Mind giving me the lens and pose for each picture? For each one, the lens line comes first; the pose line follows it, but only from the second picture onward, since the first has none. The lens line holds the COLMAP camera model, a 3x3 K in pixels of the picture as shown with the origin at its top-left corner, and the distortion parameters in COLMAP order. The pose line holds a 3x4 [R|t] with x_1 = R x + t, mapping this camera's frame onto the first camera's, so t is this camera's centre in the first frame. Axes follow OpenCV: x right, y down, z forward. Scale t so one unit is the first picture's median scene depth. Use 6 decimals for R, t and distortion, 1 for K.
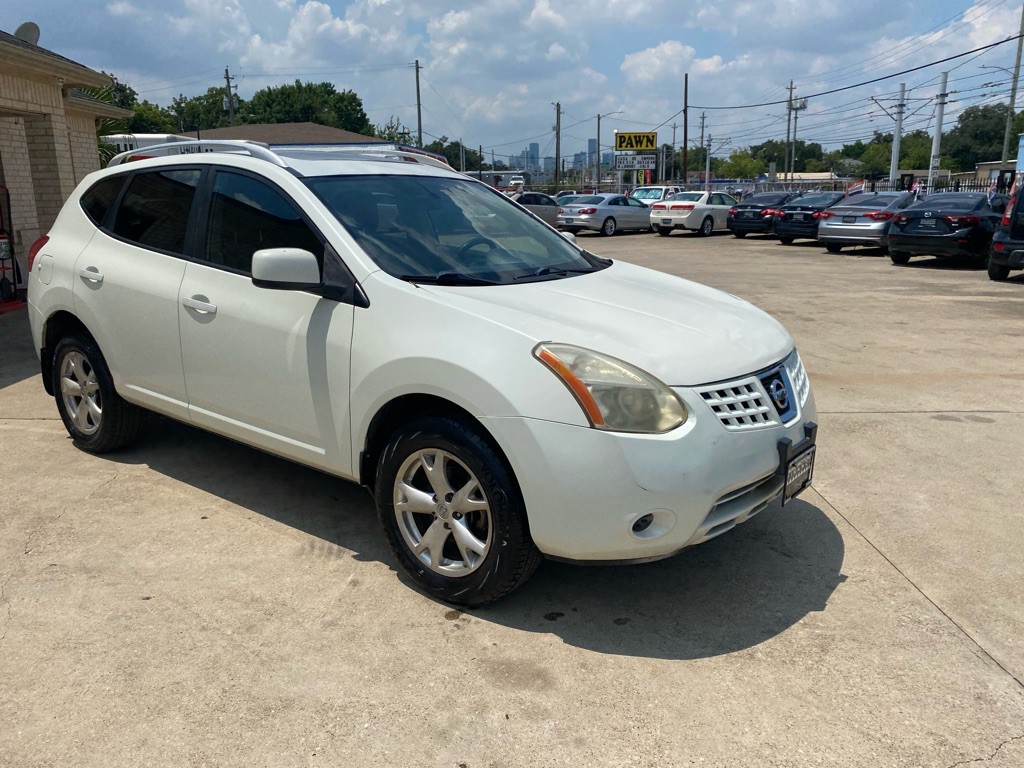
lens RADIAL K [[784.1, 0, 513.9], [0, 784.1, 382.7], [0, 0, 1]] dist [0.011389, -0.010808]
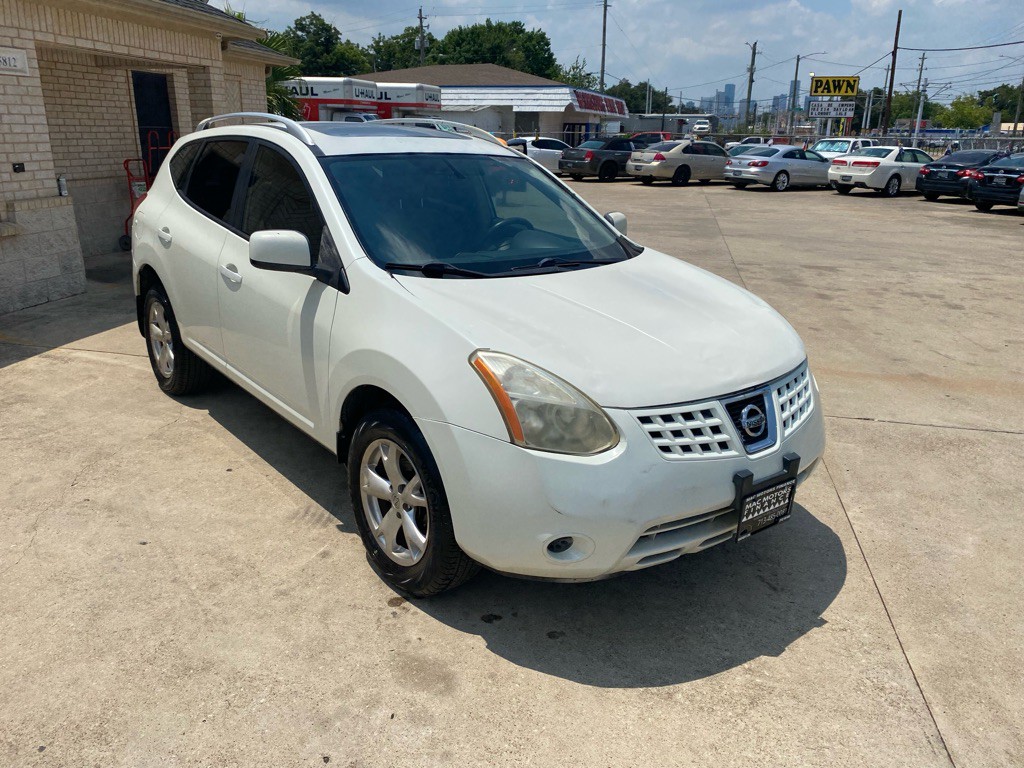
lens RADIAL K [[784.1, 0, 508.0], [0, 784.1, 375.5], [0, 0, 1]] dist [0.011389, -0.010808]
pose [[0.972467, 0.091935, -0.214142, 0.248874], [-0.078793, 0.994491, 0.069139, -0.078208], [0.219318, -0.050362, 0.974353, 0.044710]]
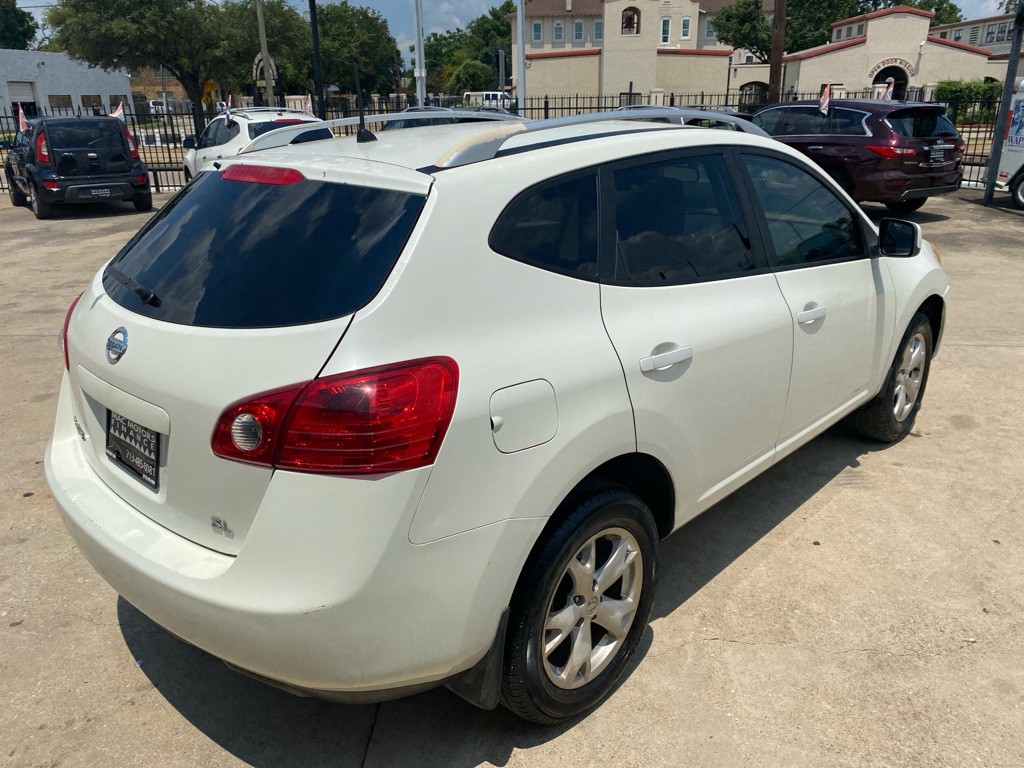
lens RADIAL K [[784.1, 0, 511.4], [0, 784.1, 378.0], [0, 0, 1]] dist [0.011389, -0.010808]
pose [[0.097838, -0.328775, 0.939327, -1.507757], [0.249238, 0.921871, 0.296706, -0.443174], [-0.963488, 0.205087, 0.172137, 1.424816]]
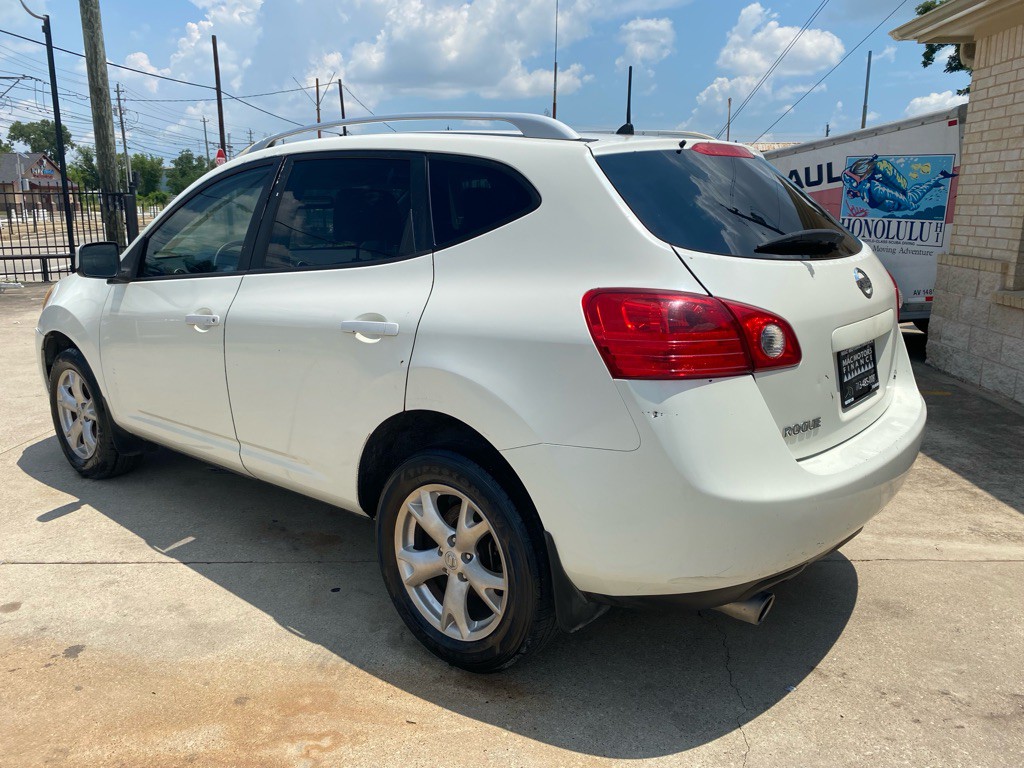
lens RADIAL K [[784.1, 0, 501.4], [0, 784.1, 370.8], [0, 0, 1]] dist [0.011389, -0.010808]
pose [[-0.998070, -0.006771, 0.061731, -0.576554], [0.020962, 0.898962, 0.437525, -0.625106], [-0.058456, 0.437975, -0.897085, 2.633974]]
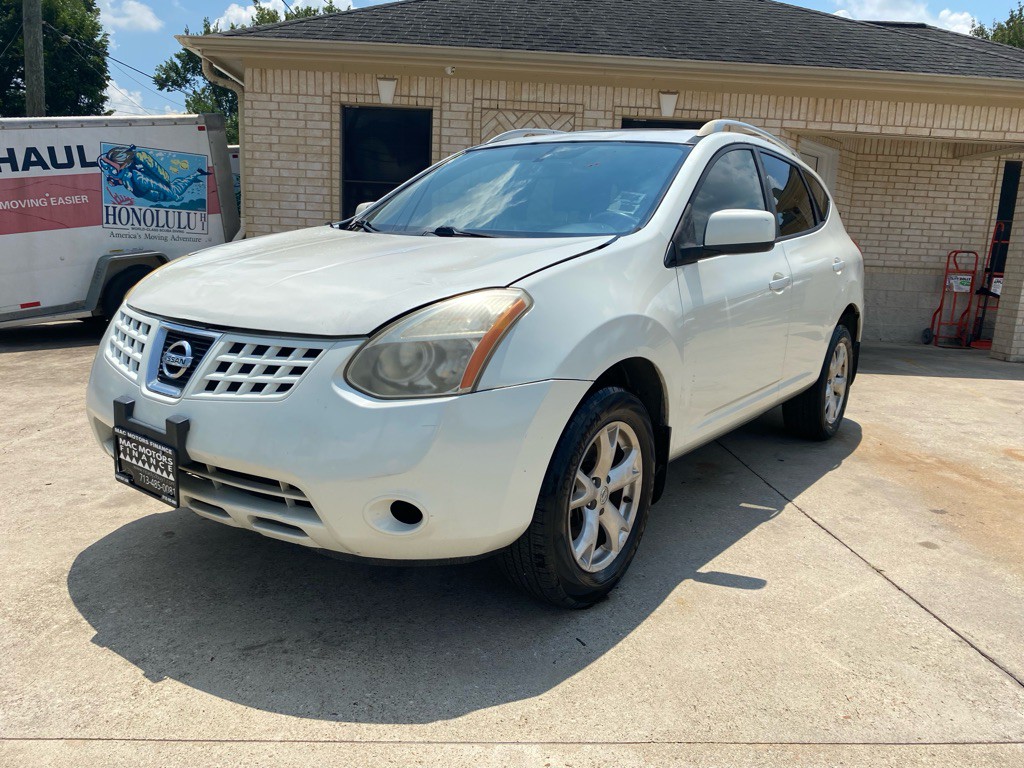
lens RADIAL K [[784.1, 0, 502.2], [0, 784.1, 389.0], [0, 0, 1]] dist [0.011389, -0.010808]
pose [[0.014980, 0.192884, -0.981107, 1.077692], [-0.279876, 0.942804, 0.181081, -0.181073], [0.959919, 0.271875, 0.068107, 1.243664]]
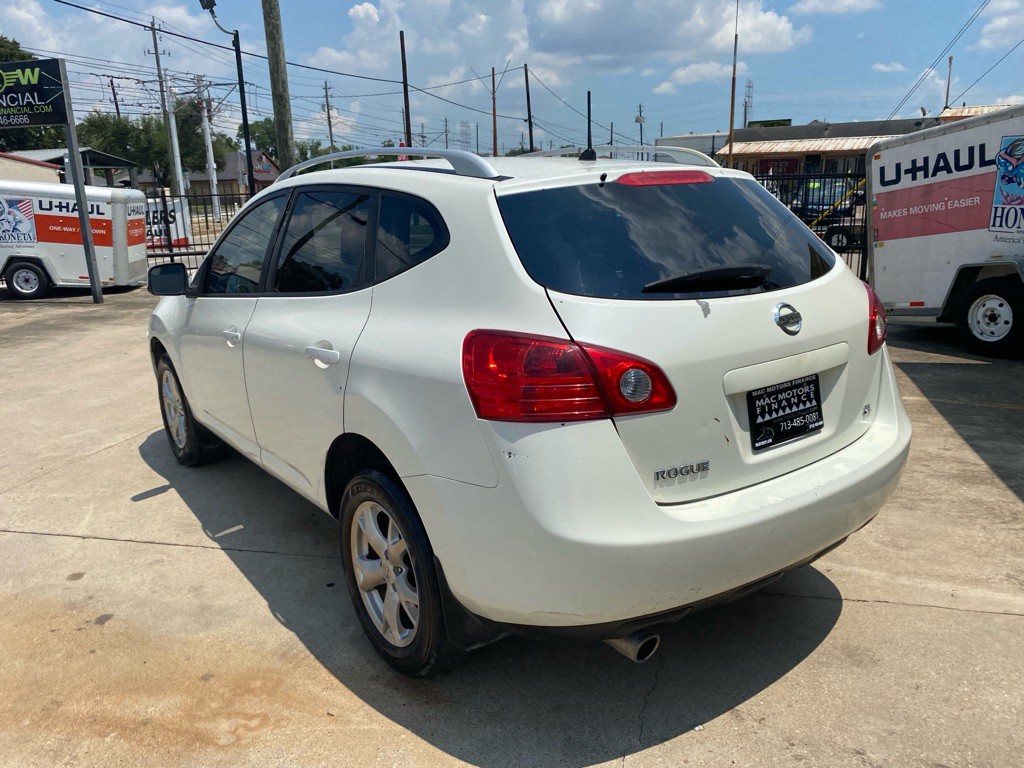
lens RADIAL K [[784.1, 0, 505.8], [0, 784.1, 390.4], [0, 0, 1]] dist [0.011389, -0.010808]
pose [[-0.956390, -0.037956, 0.289615, -0.851395], [0.105614, 0.879501, 0.464031, -0.667245], [-0.272329, 0.474382, -0.837137, 2.598243]]
